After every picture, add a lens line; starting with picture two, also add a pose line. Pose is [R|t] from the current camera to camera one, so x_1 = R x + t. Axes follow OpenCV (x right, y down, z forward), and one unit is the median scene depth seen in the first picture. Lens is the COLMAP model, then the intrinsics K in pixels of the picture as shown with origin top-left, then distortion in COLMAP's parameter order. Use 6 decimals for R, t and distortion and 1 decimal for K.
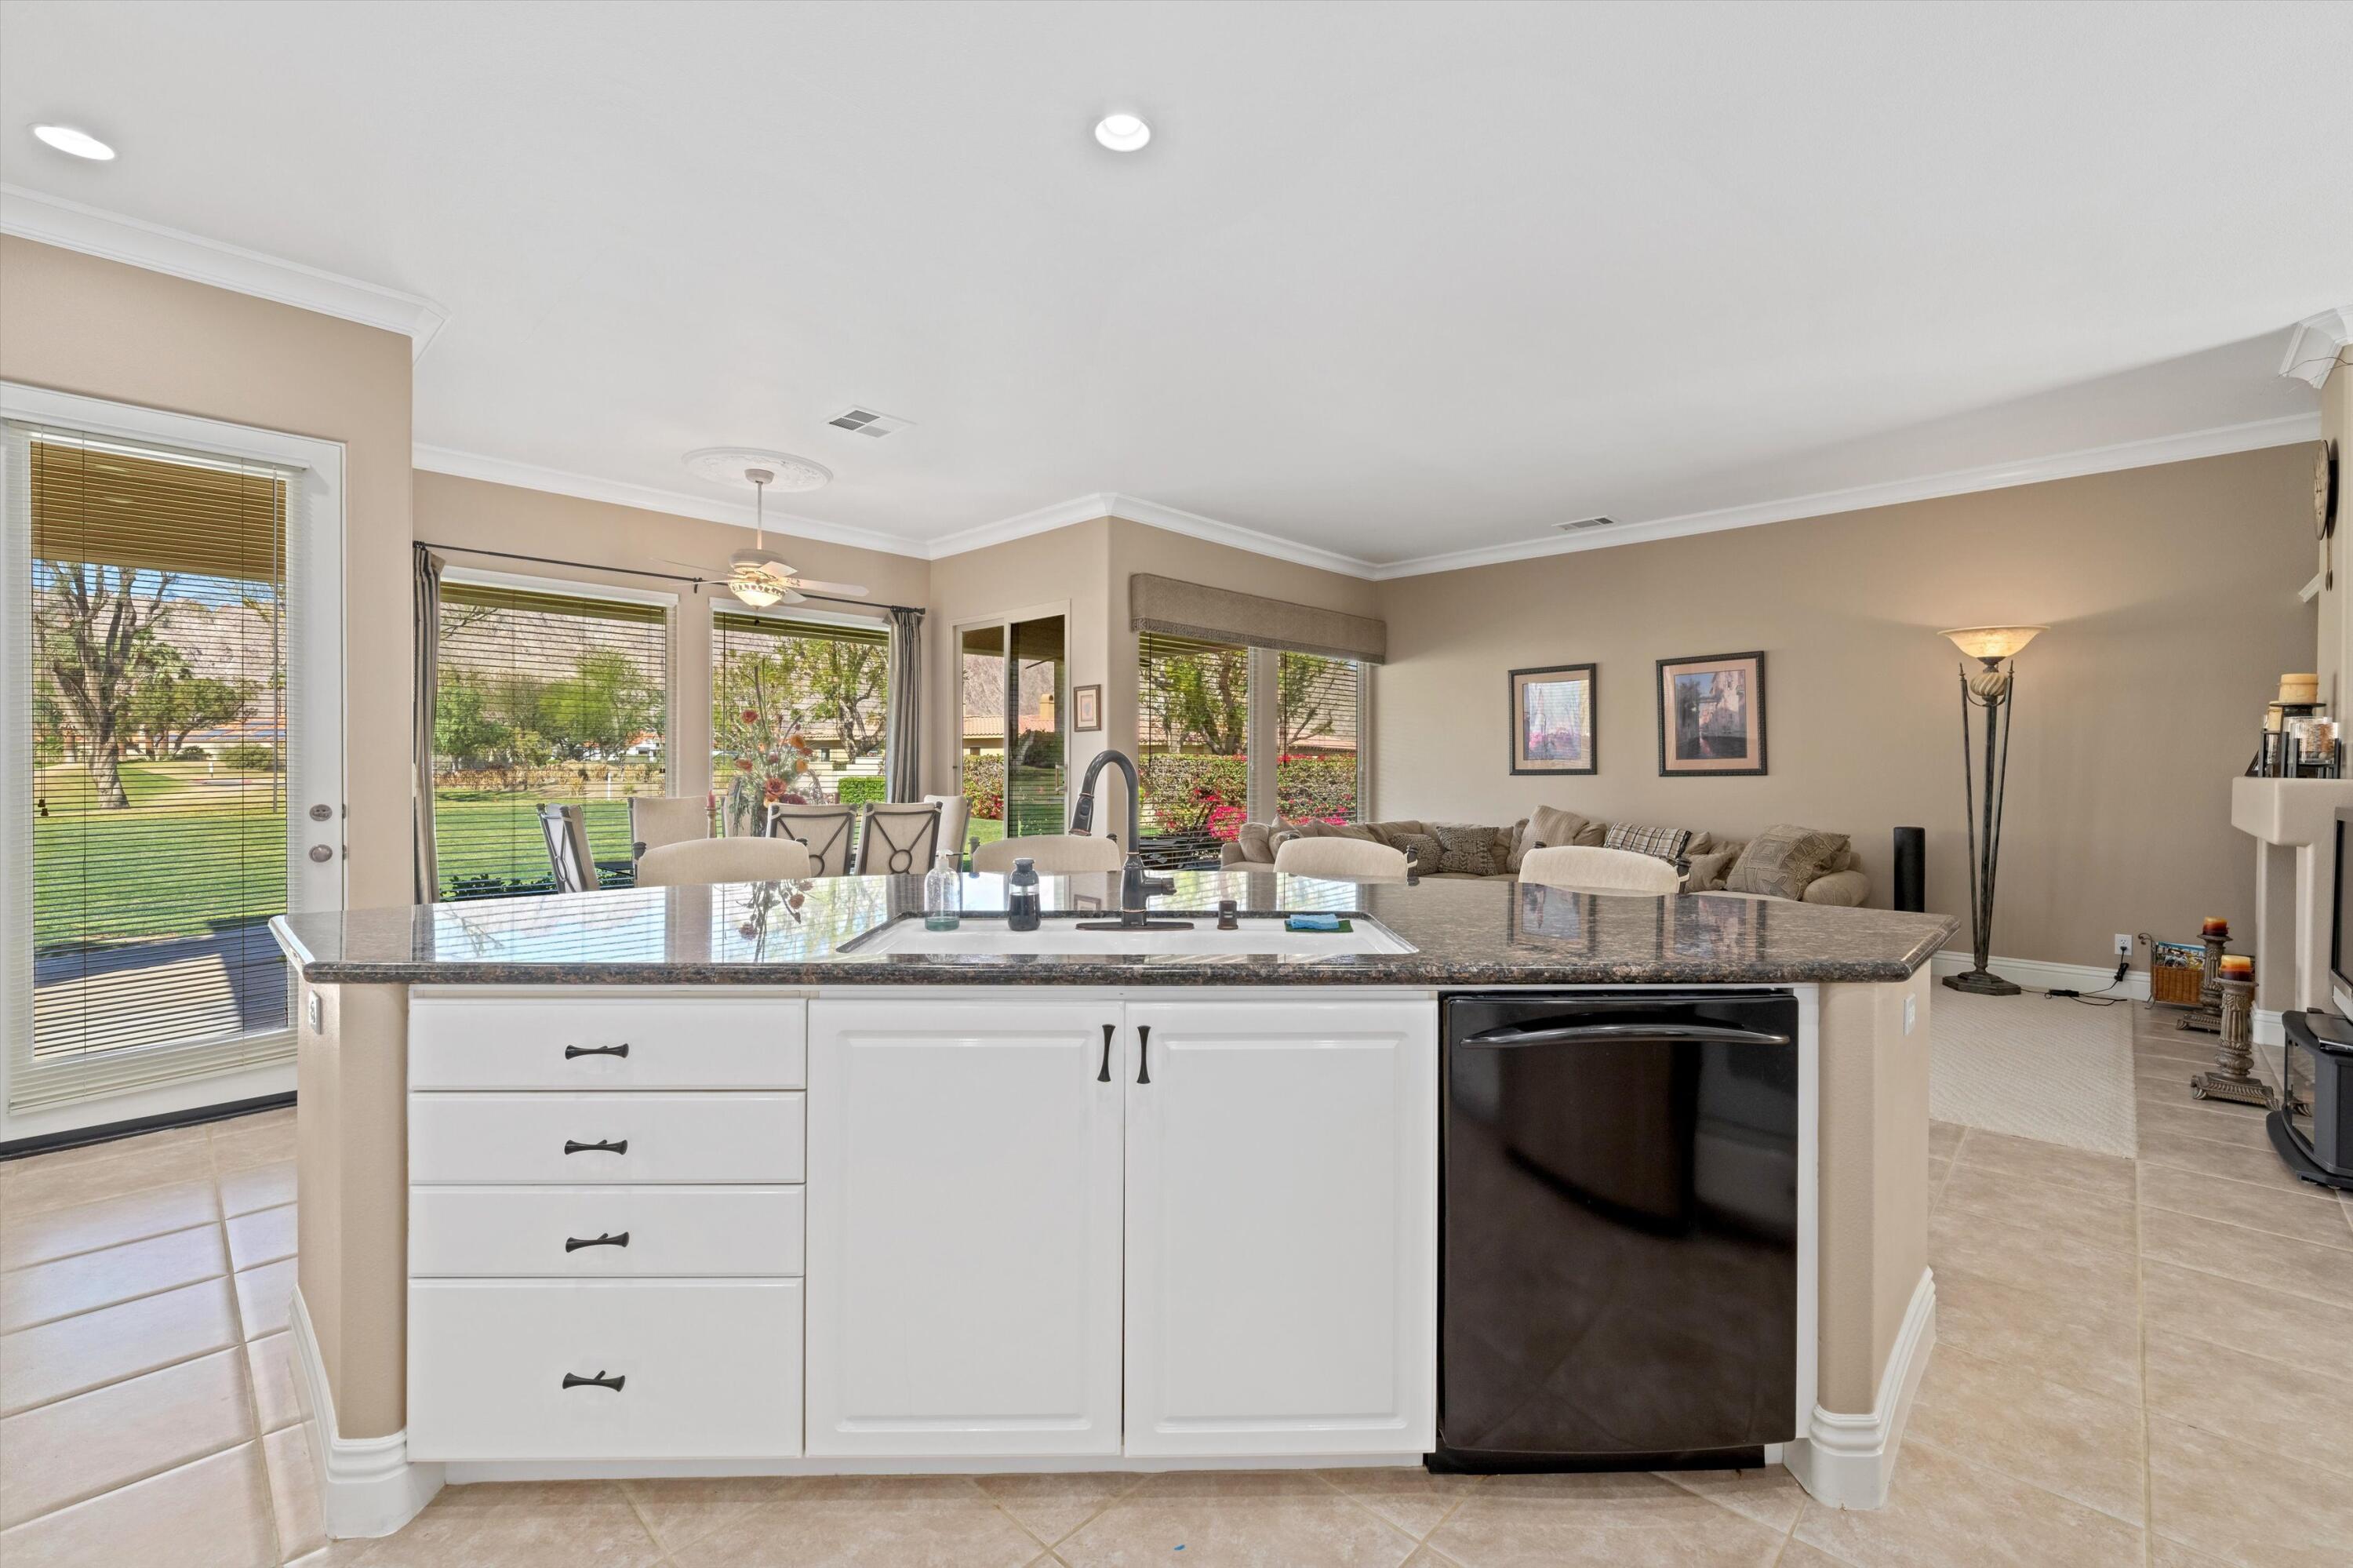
lens RADIAL K [[993.5, 0, 1184.7], [0, 993.5, 770.1], [0, 0, 1]] dist [0.002961, 0.000652]
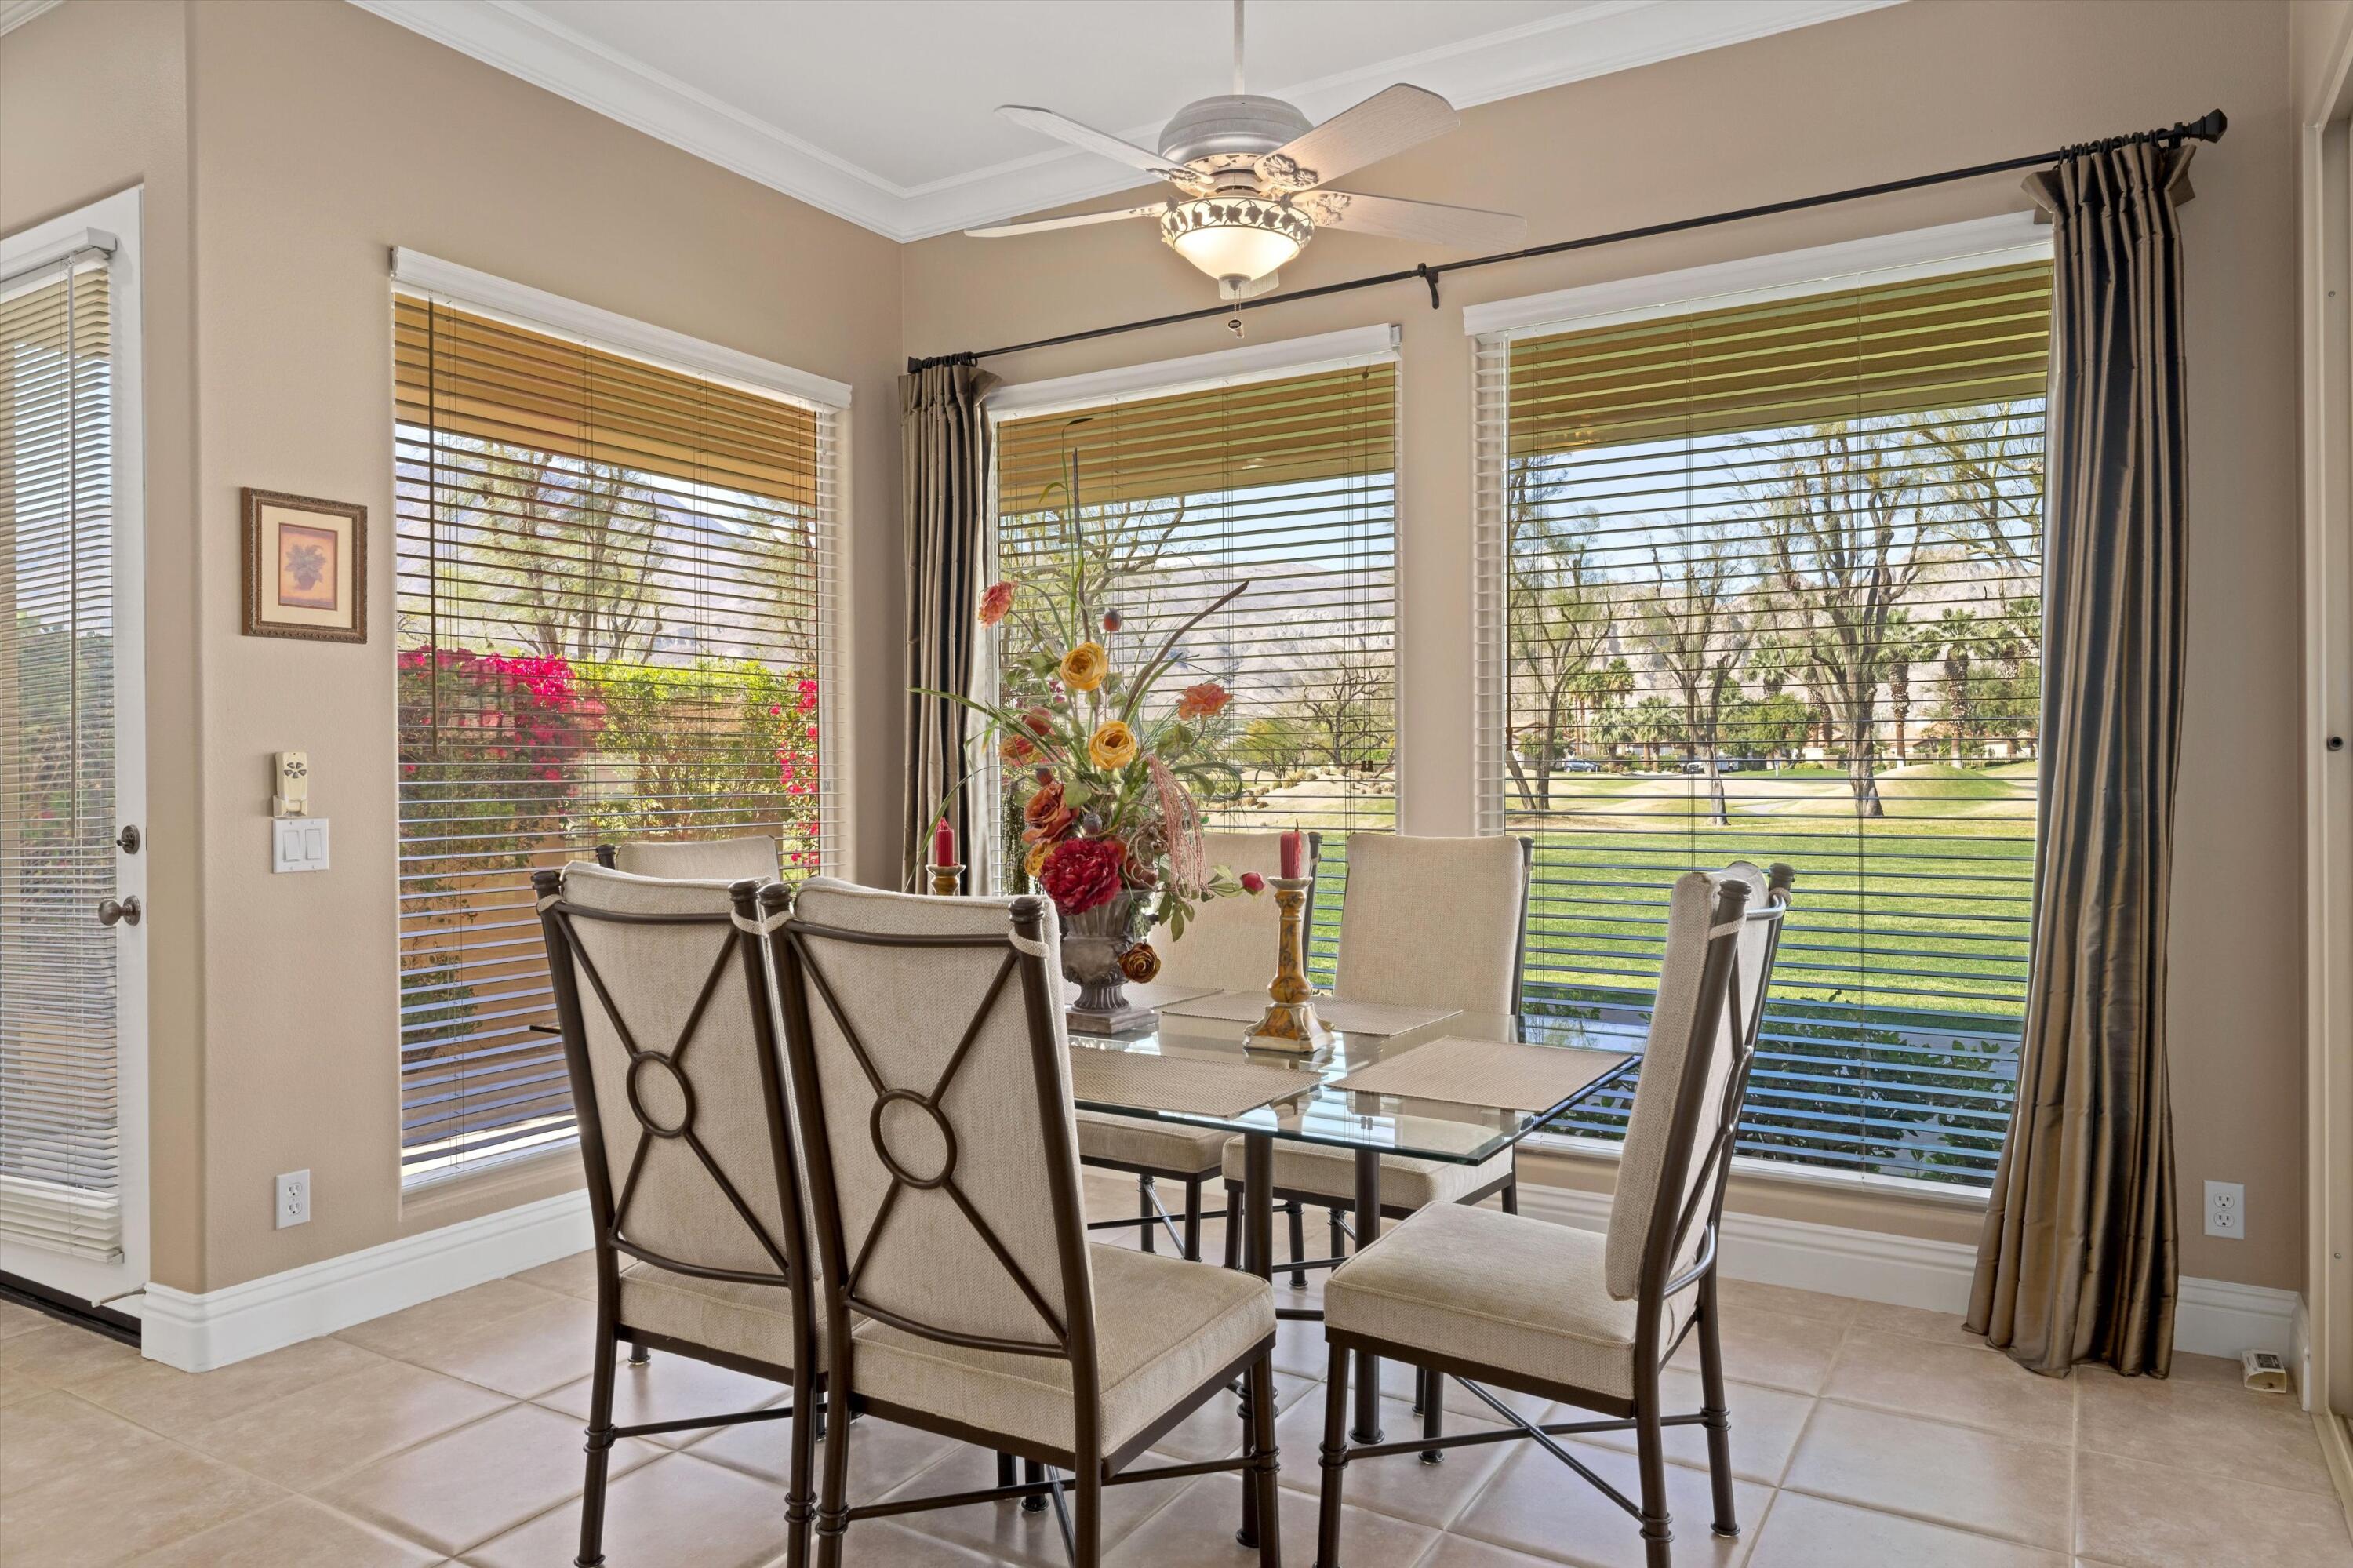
lens RADIAL K [[1512.2, 0, 1179.4], [0, 1512.2, 770.1], [0, 0, 1]] dist [0.005491, -0.001706]
pose [[0.215009, -0.004790, -0.976600, 0.062197], [0.003112, 0.999986, -0.004220, 0.004464], [0.976607, -0.002132, 0.215021, 0.763093]]
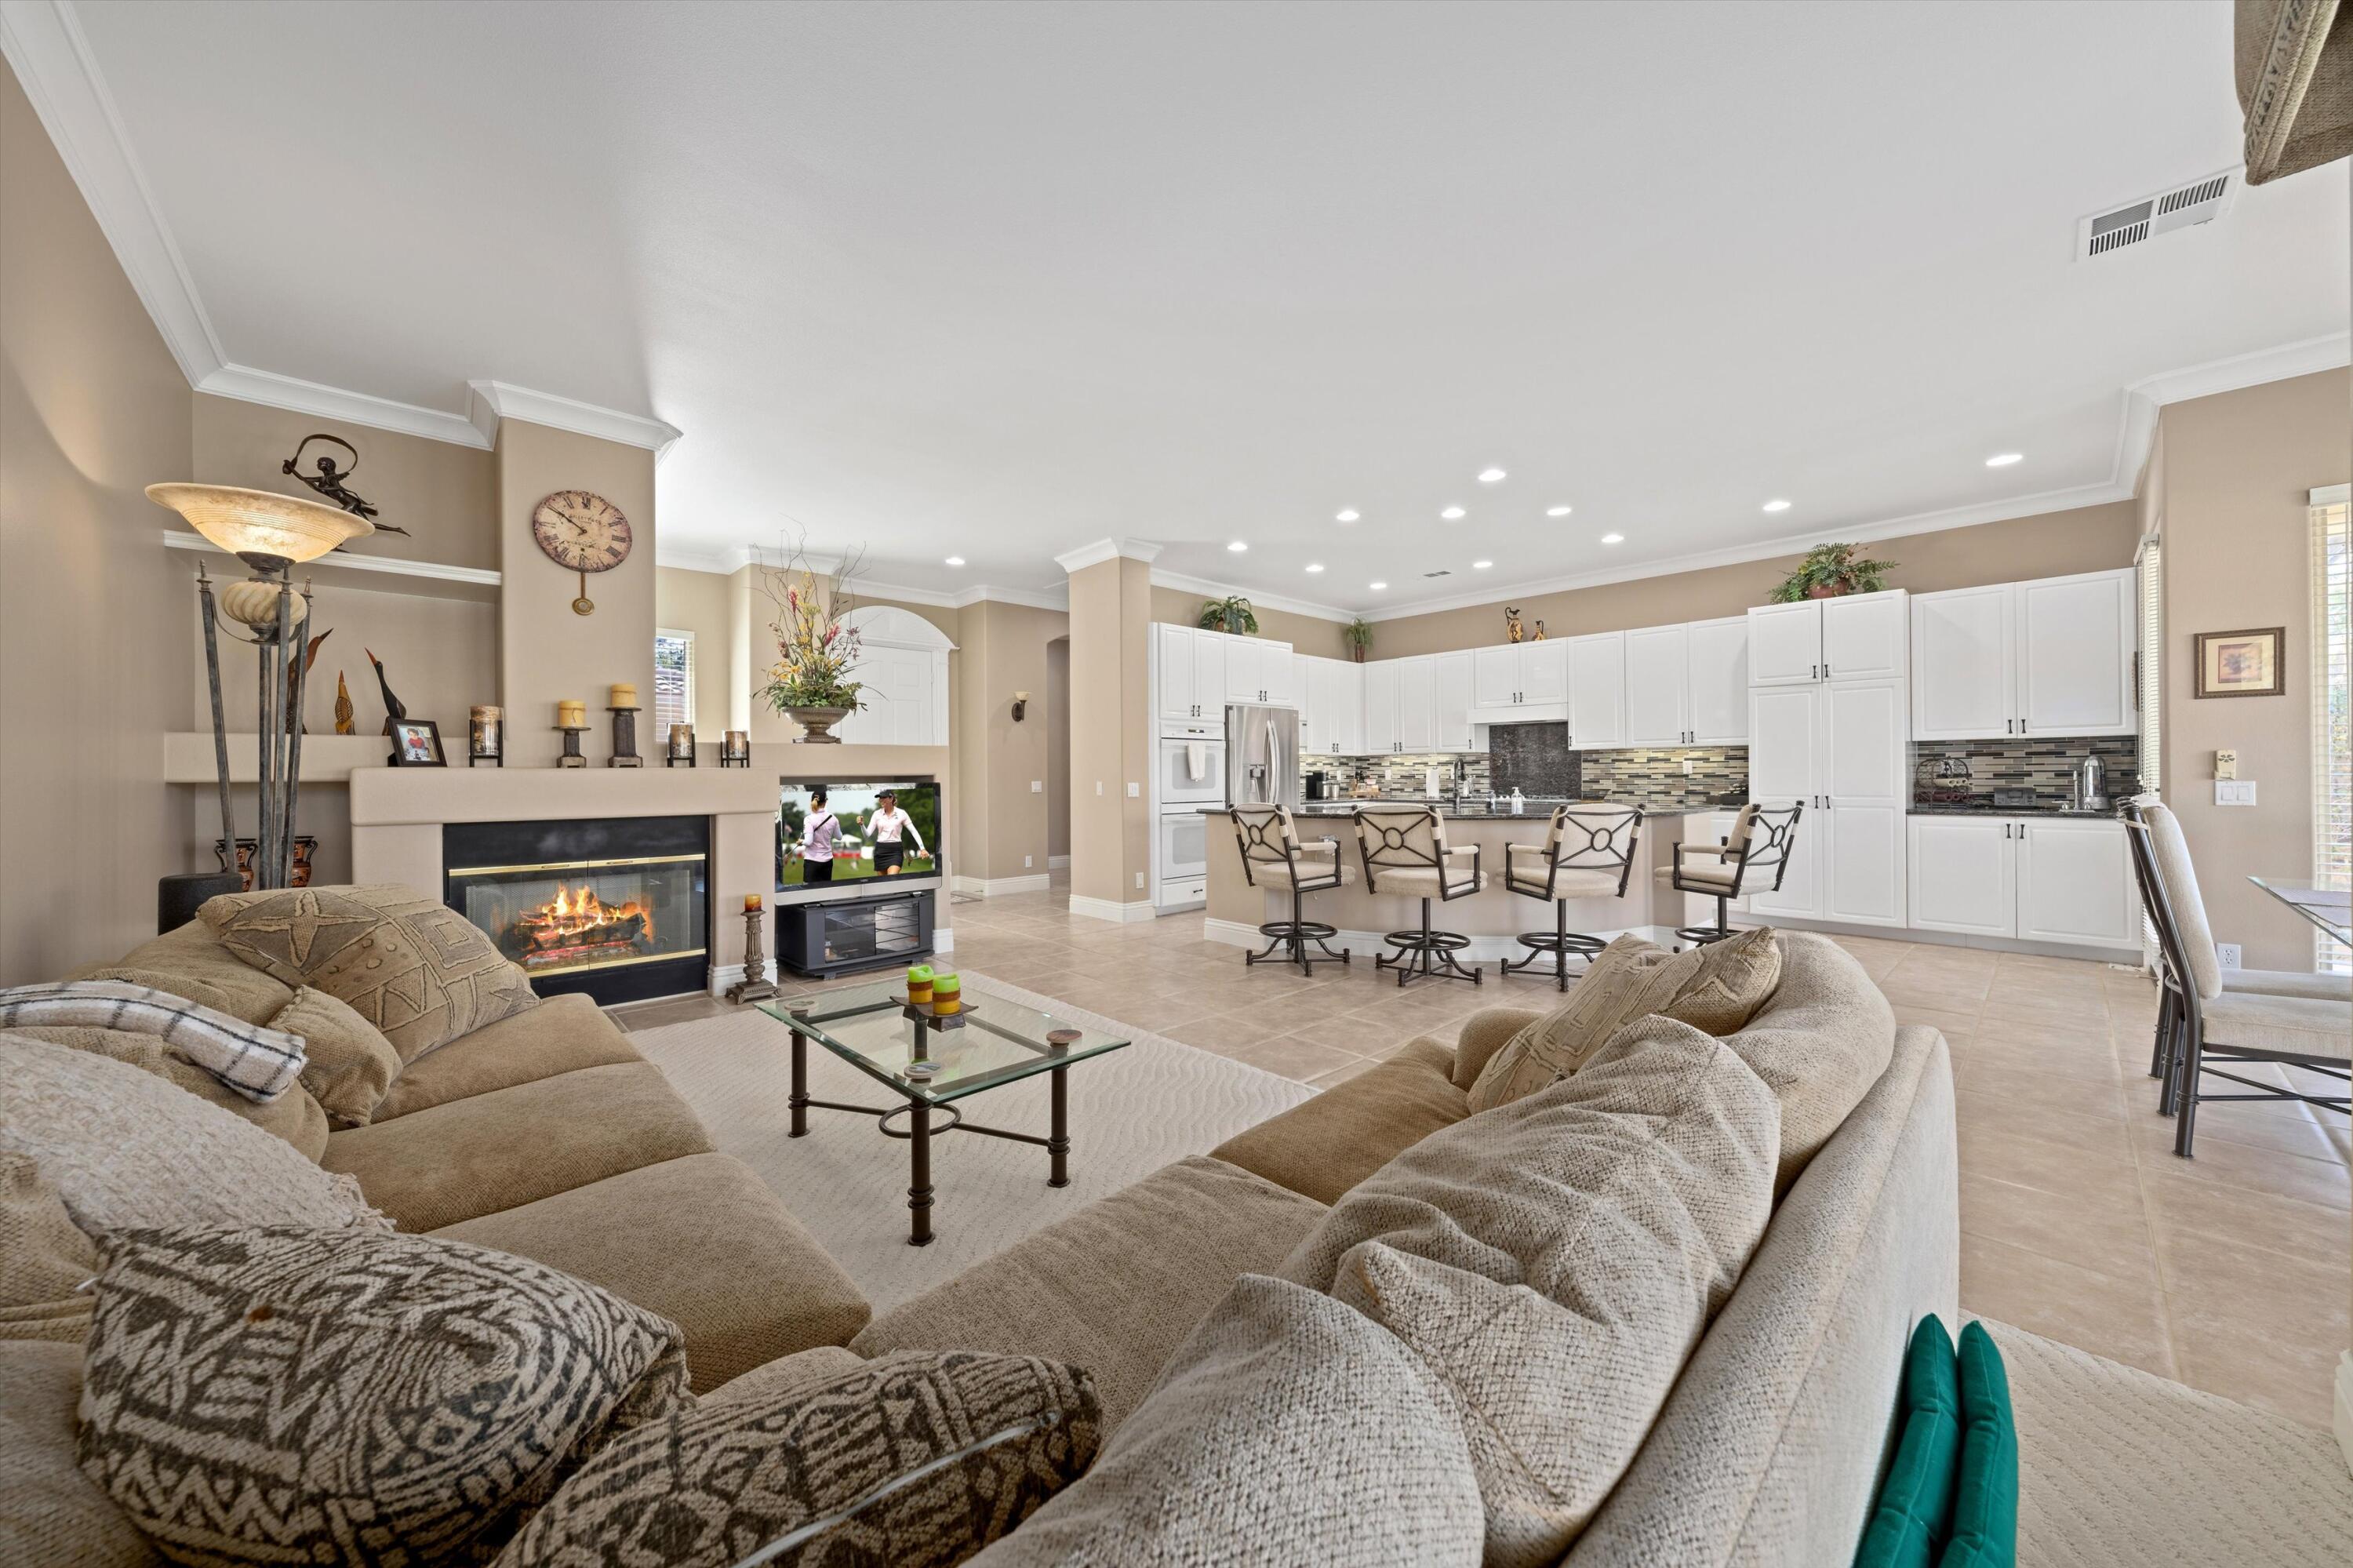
lens RADIAL K [[831.1, 0, 1185.9], [0, 831.1, 774.6], [0, 0, 1]] dist [0.000746, -0.000150]
pose [[-0.998492, 0.002338, 0.054841, 0.216220], [0.002491, 0.999993, 0.002725, 0.009345], [-0.054834, 0.002858, -0.998491, 1.197724]]
